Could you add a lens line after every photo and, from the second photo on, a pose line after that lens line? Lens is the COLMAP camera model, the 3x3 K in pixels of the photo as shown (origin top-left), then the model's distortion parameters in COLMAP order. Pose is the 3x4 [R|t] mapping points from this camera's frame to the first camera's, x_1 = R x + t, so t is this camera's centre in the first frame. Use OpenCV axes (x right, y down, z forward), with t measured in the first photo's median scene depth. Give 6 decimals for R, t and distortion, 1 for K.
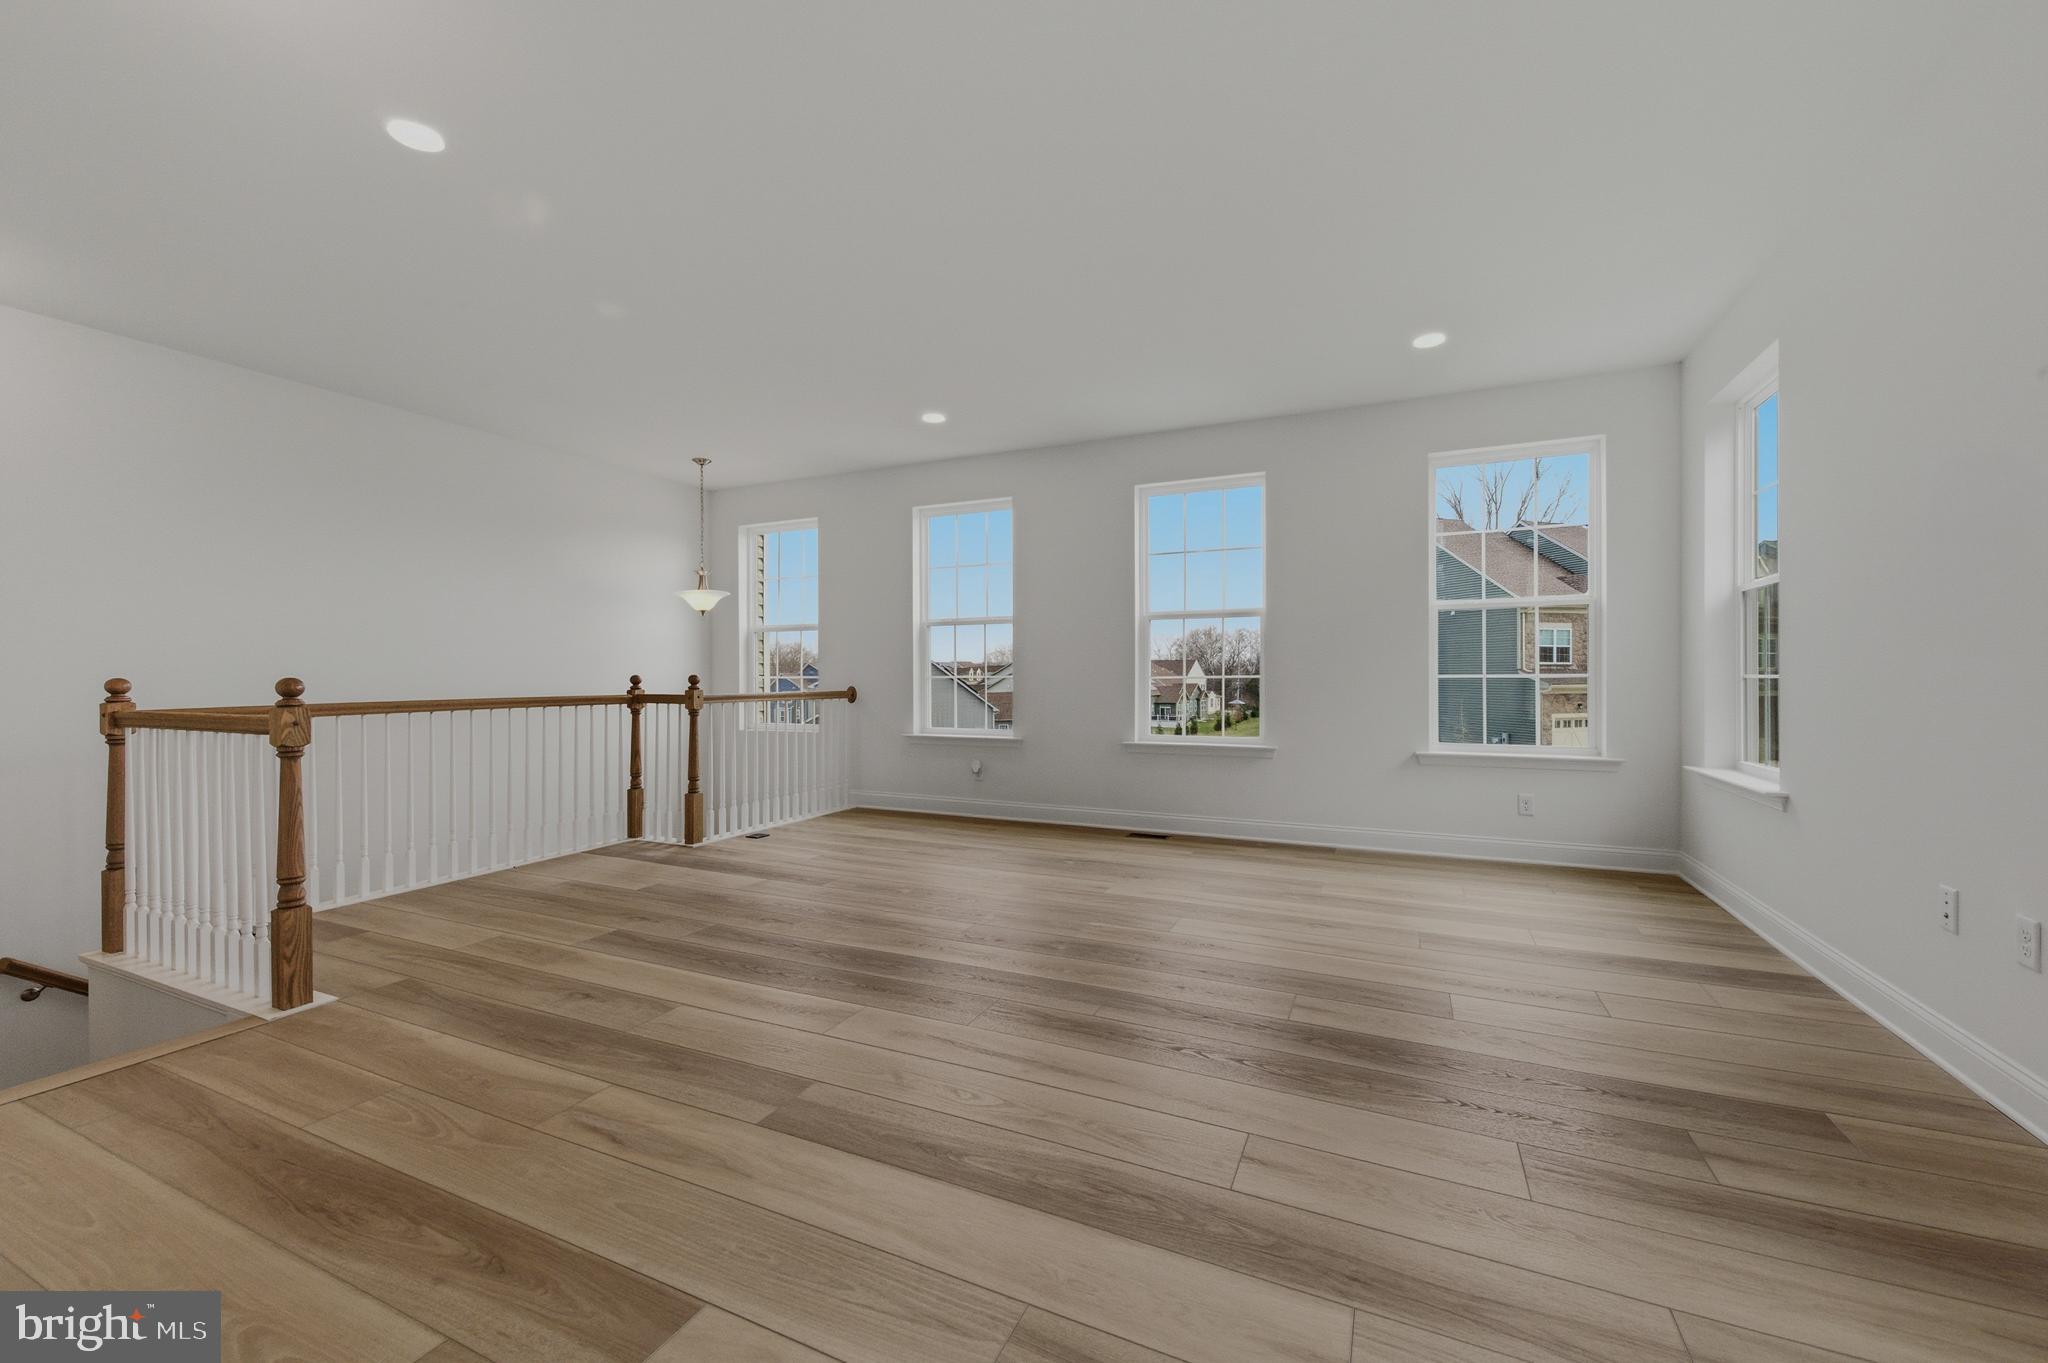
lens RADIAL K [[804.1, 0, 1029.9], [0, 804.1, 683.4], [0, 0, 1]] dist [0.001840, -0.000281]
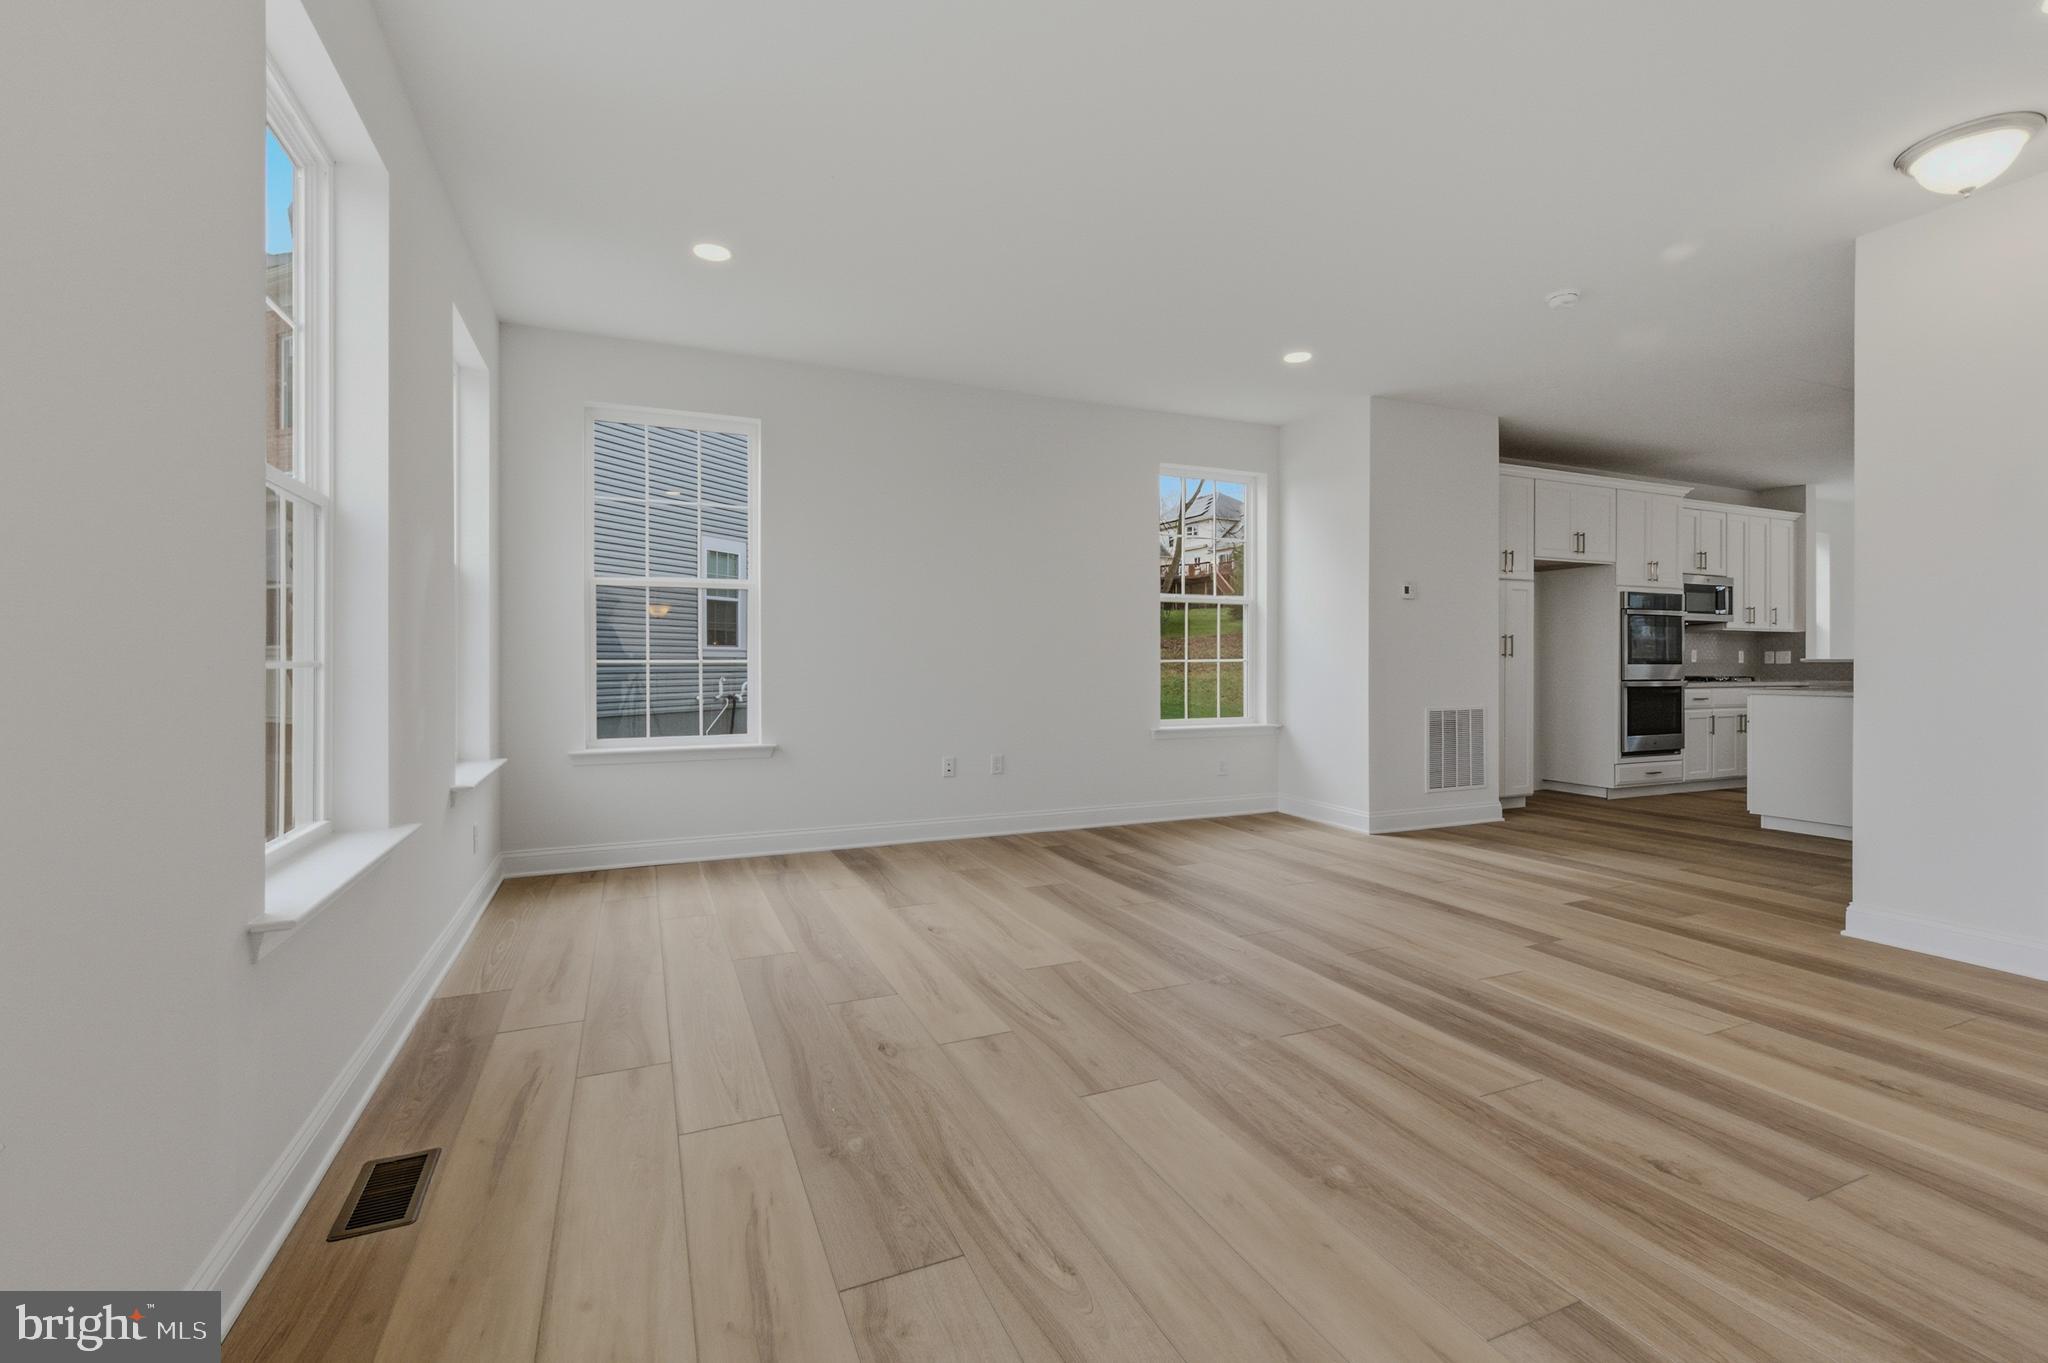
lens RADIAL K [[885.7, 0, 1035.4], [0, 885.7, 652.8], [0, 0, 1]] dist [0.000063, 0.000210]
pose [[-0.752982, 0.009549, 0.657971, -0.378945], [0.008664, 0.999952, -0.004597, -0.010565], [-0.657984, 0.002239, -0.753029, 1.601233]]
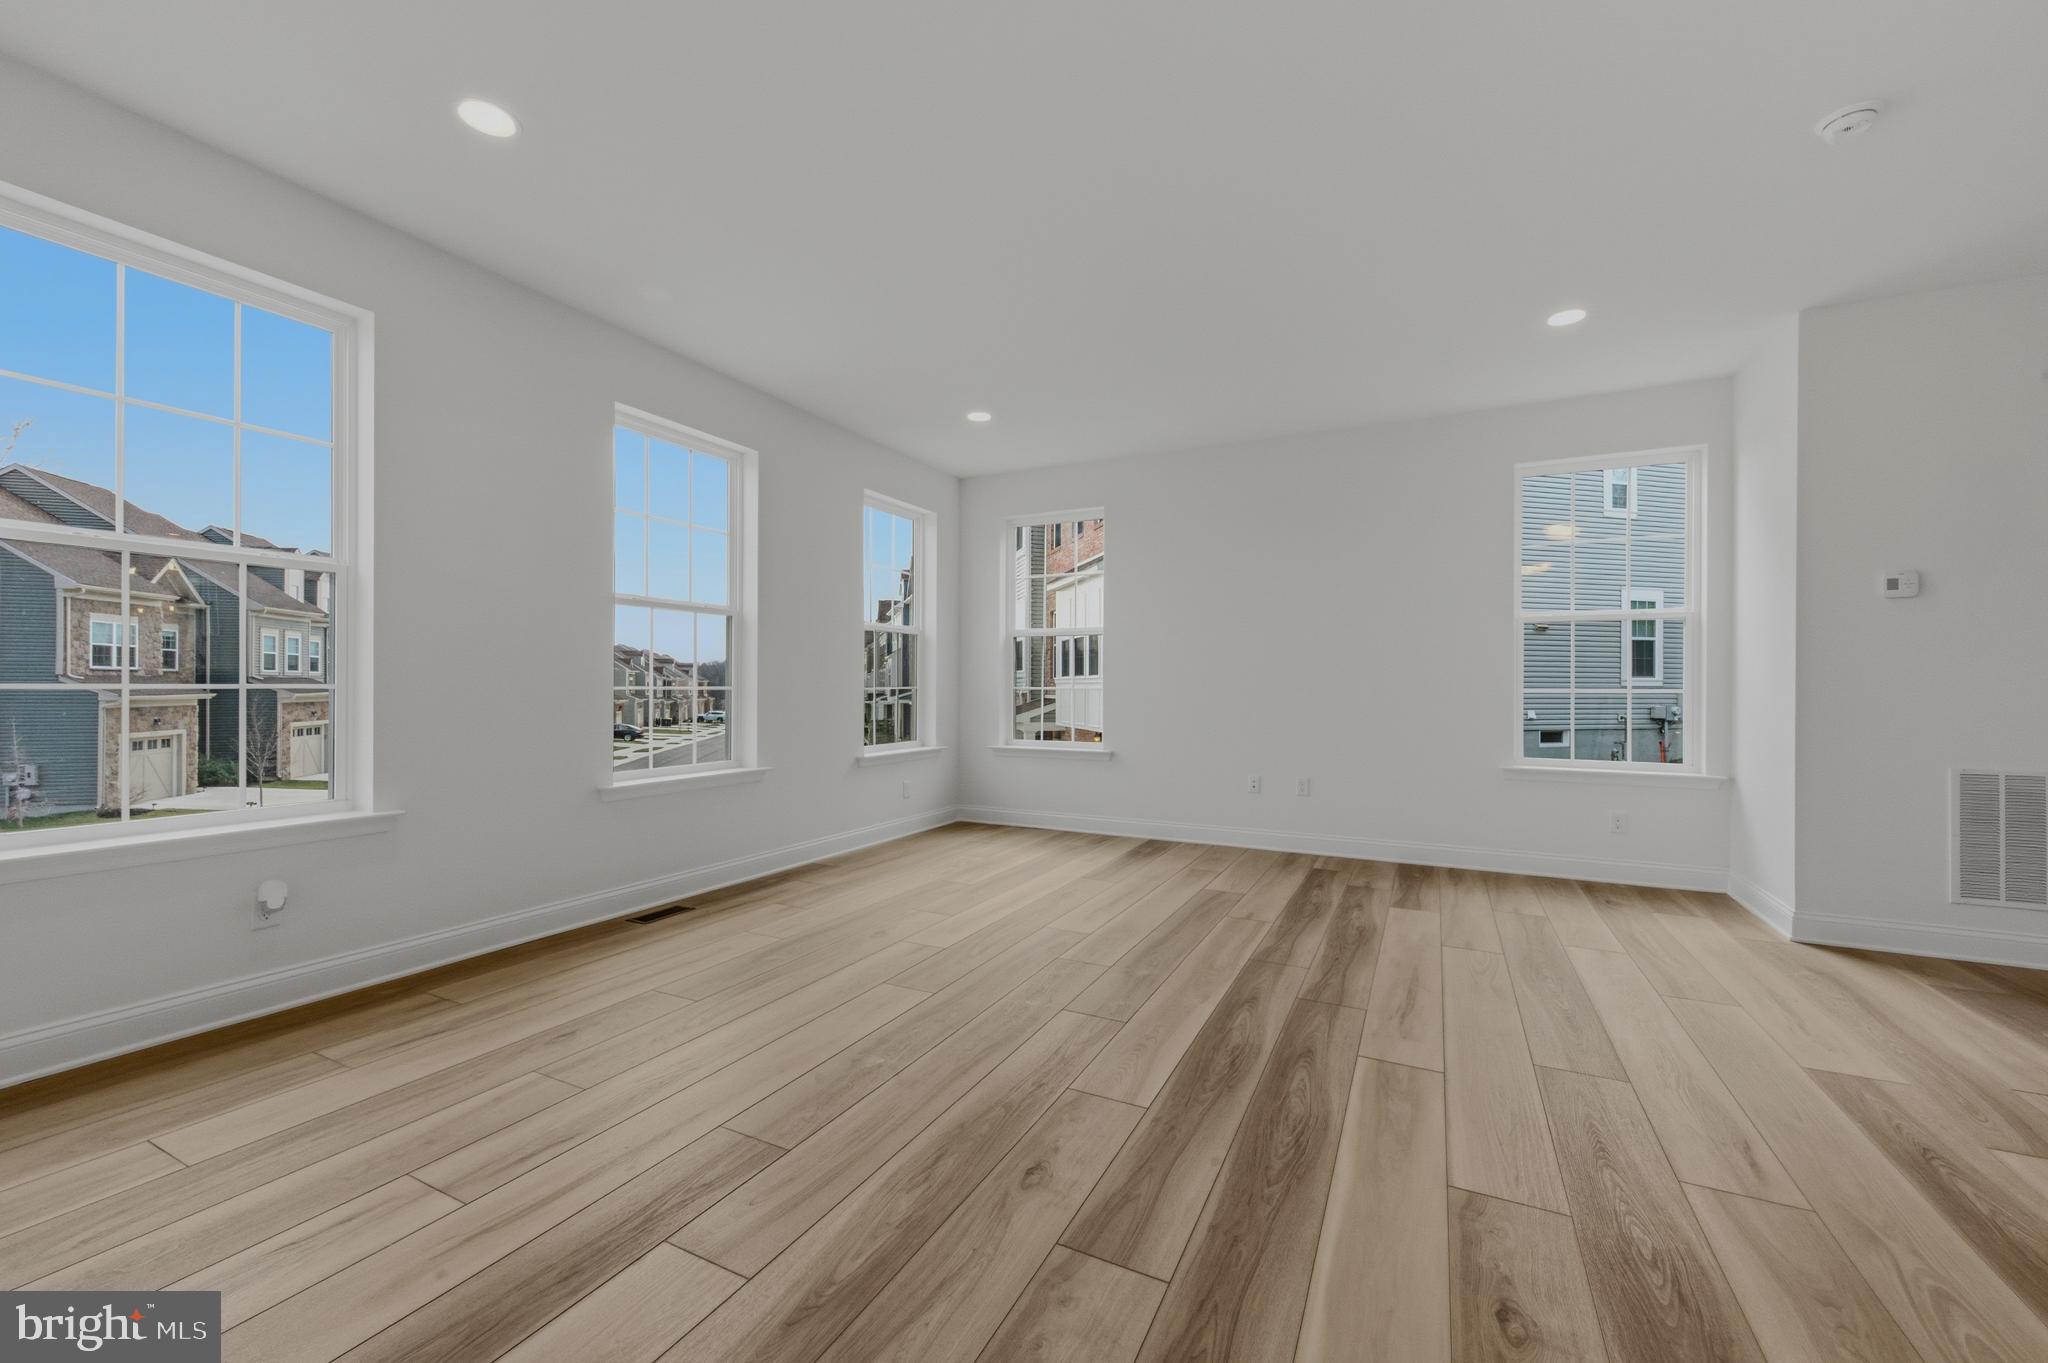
lens RADIAL K [[804.1, 0, 1029.9], [0, 804.1, 683.4], [0, 0, 1]] dist [0.001840, -0.000281]
pose [[0.034641, 0.005973, 0.999382, -0.807967], [0.004857, 0.999969, -0.006145, -0.008829], [-0.999388, 0.005067, 0.034611, 0.962895]]
